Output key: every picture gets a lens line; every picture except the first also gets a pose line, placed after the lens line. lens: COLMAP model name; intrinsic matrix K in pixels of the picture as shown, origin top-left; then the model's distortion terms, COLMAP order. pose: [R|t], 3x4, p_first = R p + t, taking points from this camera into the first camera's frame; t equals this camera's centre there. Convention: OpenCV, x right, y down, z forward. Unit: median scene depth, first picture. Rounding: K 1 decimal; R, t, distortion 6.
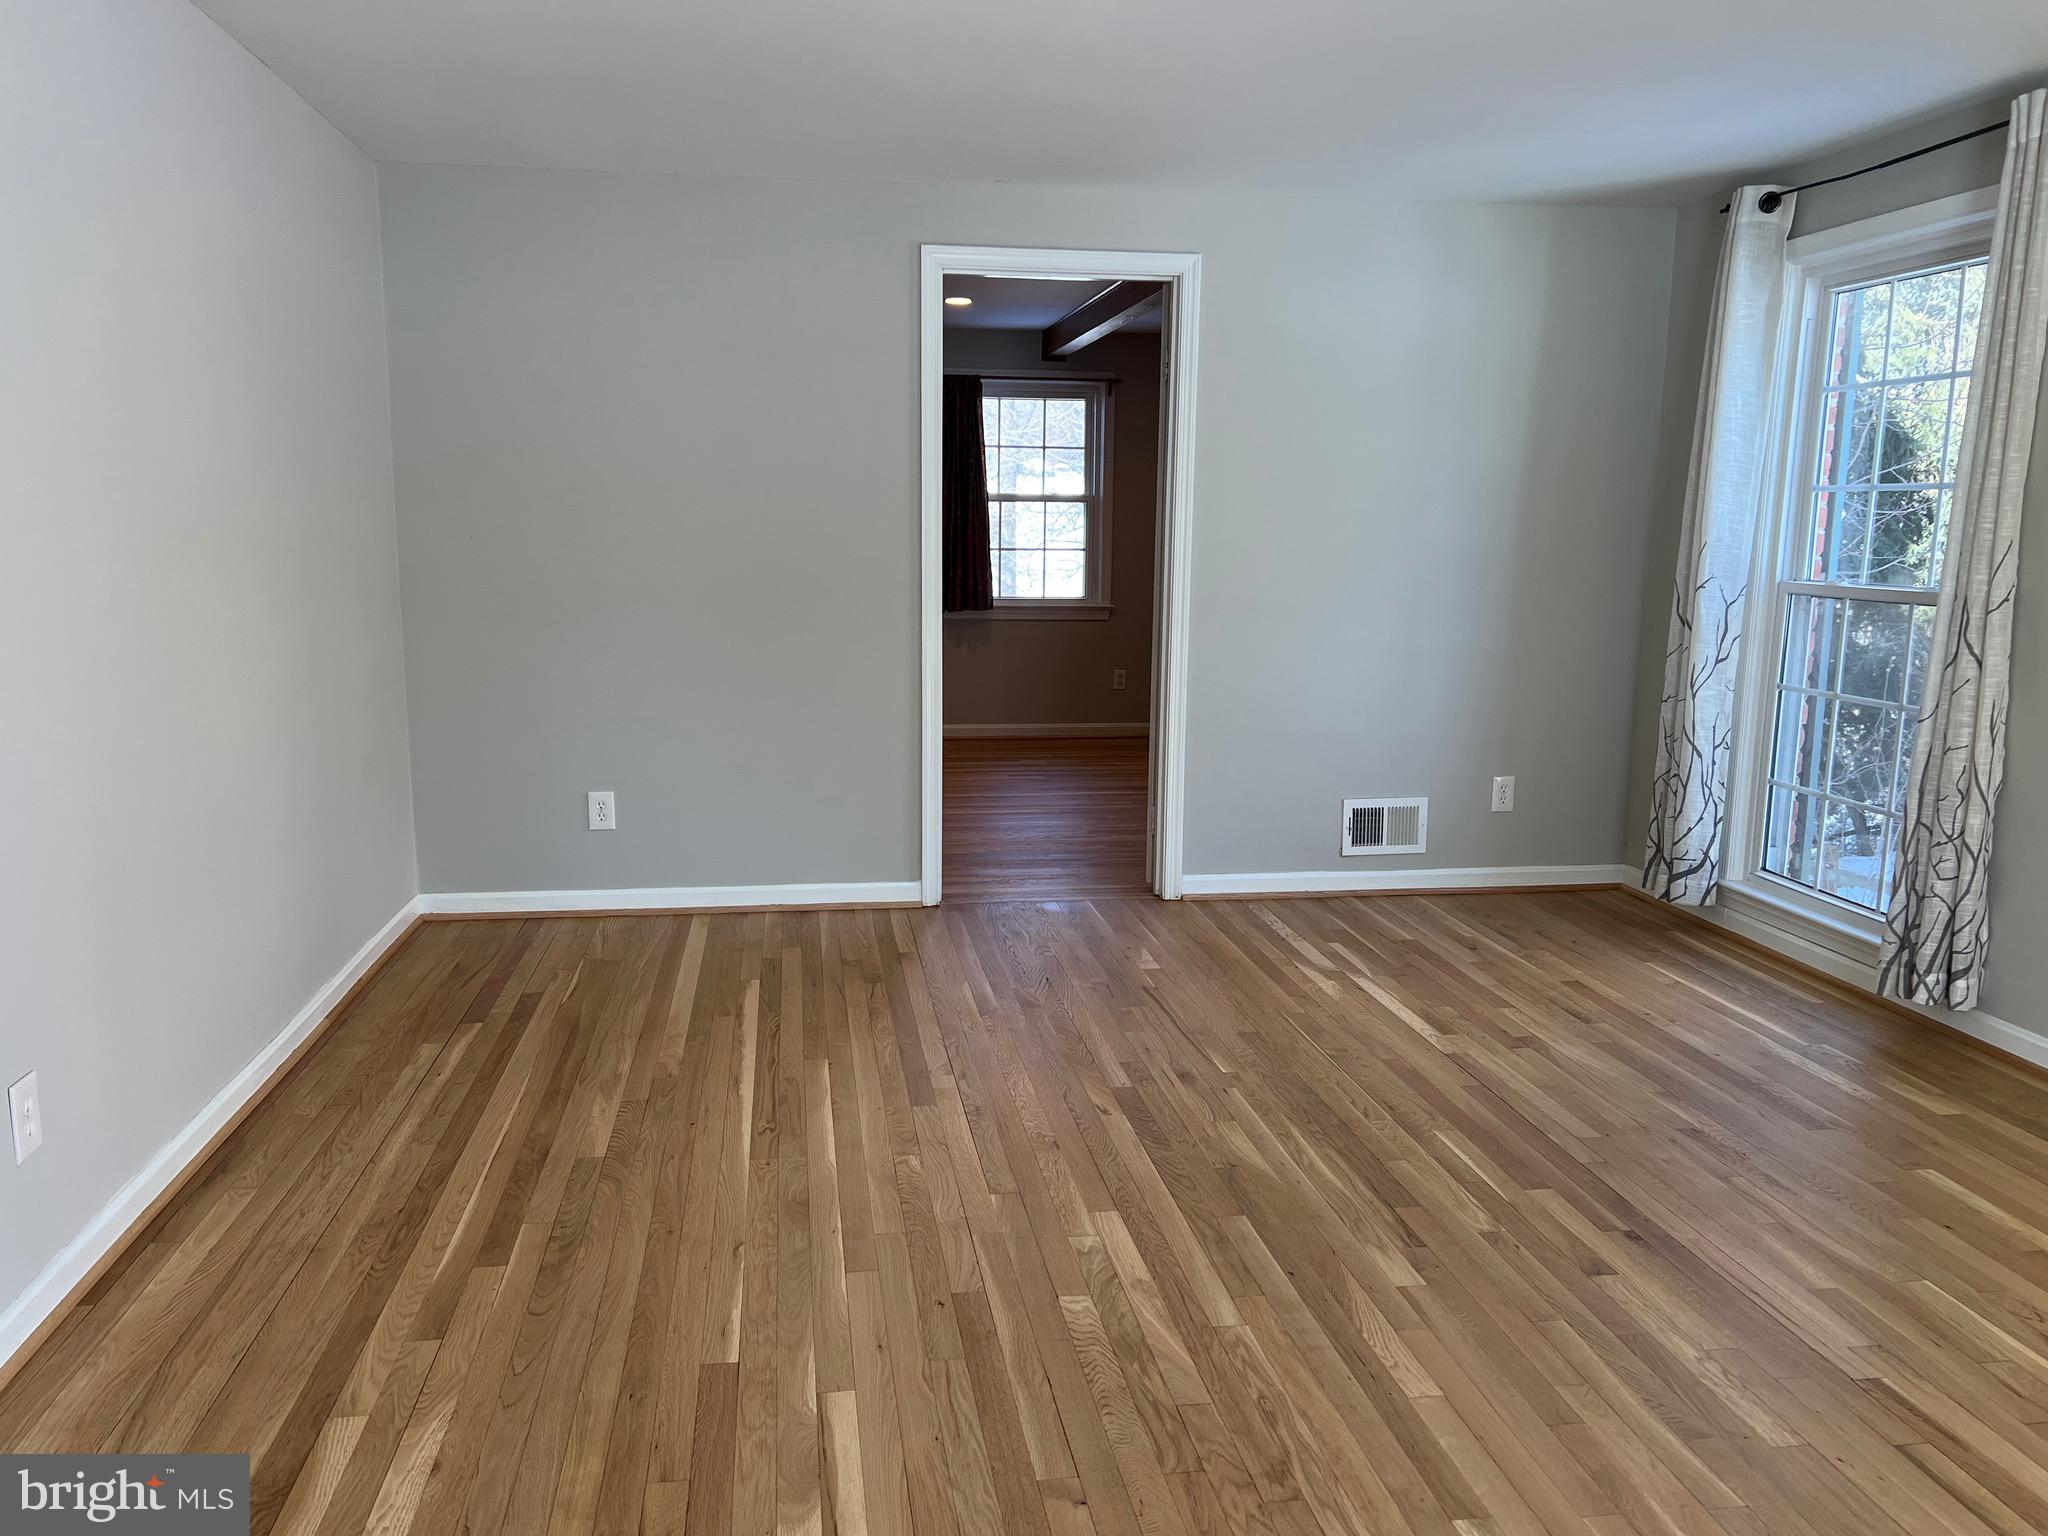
lens RADIAL K [[1532.7, 0, 1019.6], [0, 1532.7, 778.7], [0, 0, 1]] dist [0.086750, -0.124263]
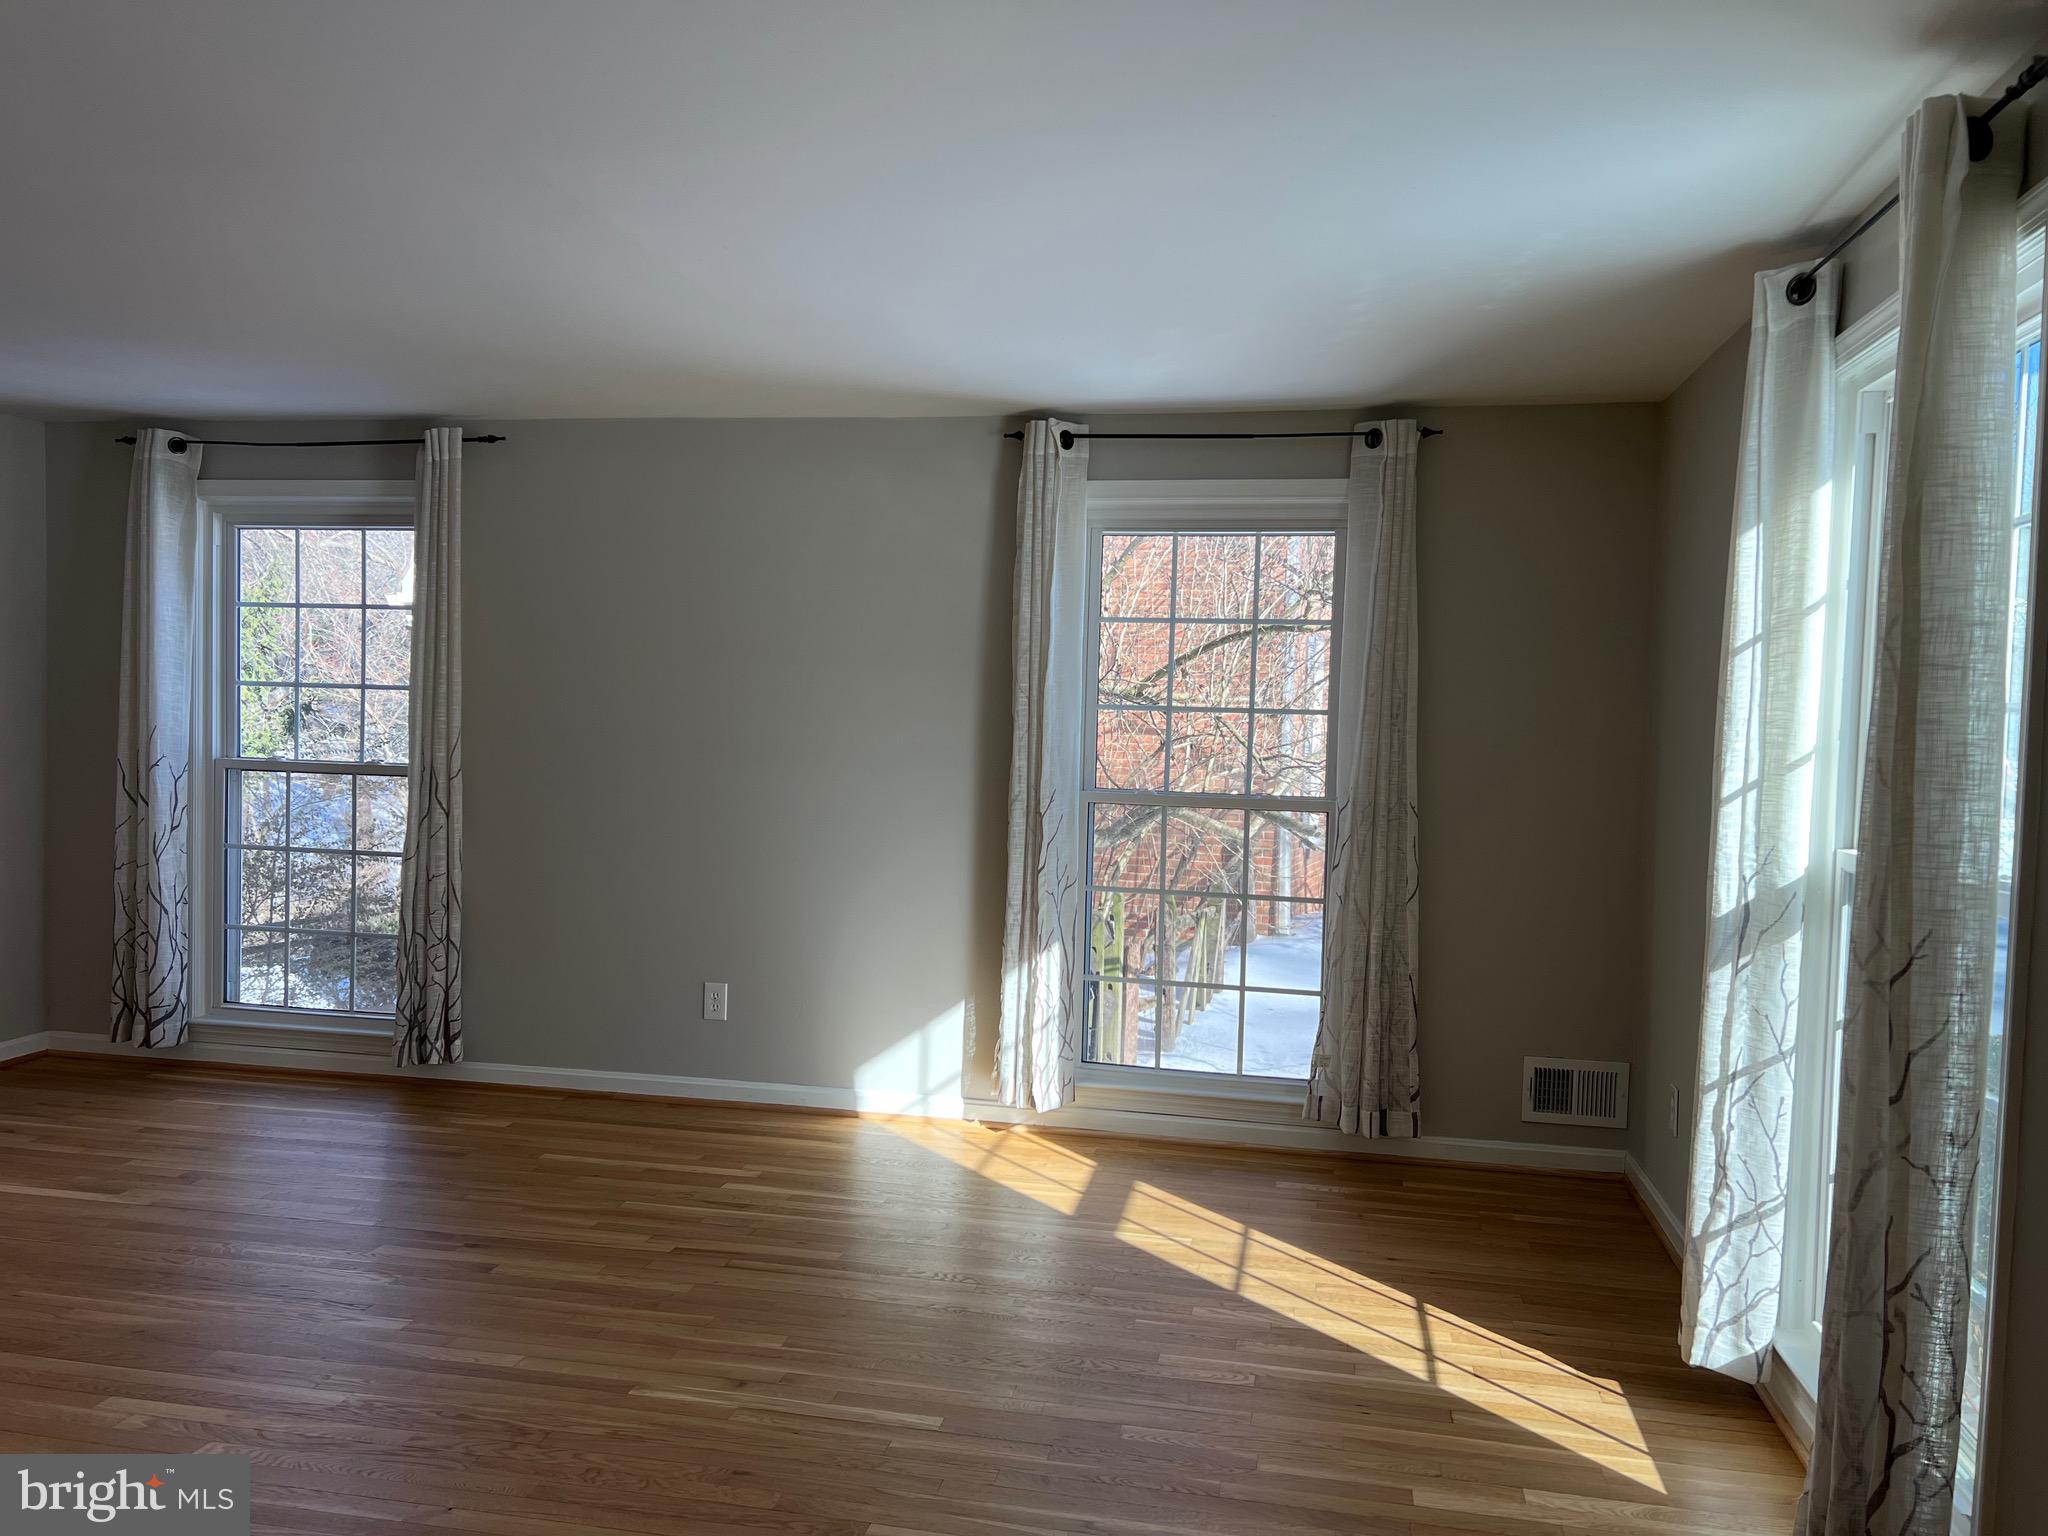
lens RADIAL K [[1532.7, 0, 1019.6], [0, 1532.7, 778.7], [0, 0, 1]] dist [0.086750, -0.124263]
pose [[0.321735, -0.039546, 0.946004, -0.523310], [0.132394, 0.991191, -0.003592, -0.030470], [-0.937528, 0.126401, 0.324136, 0.043050]]
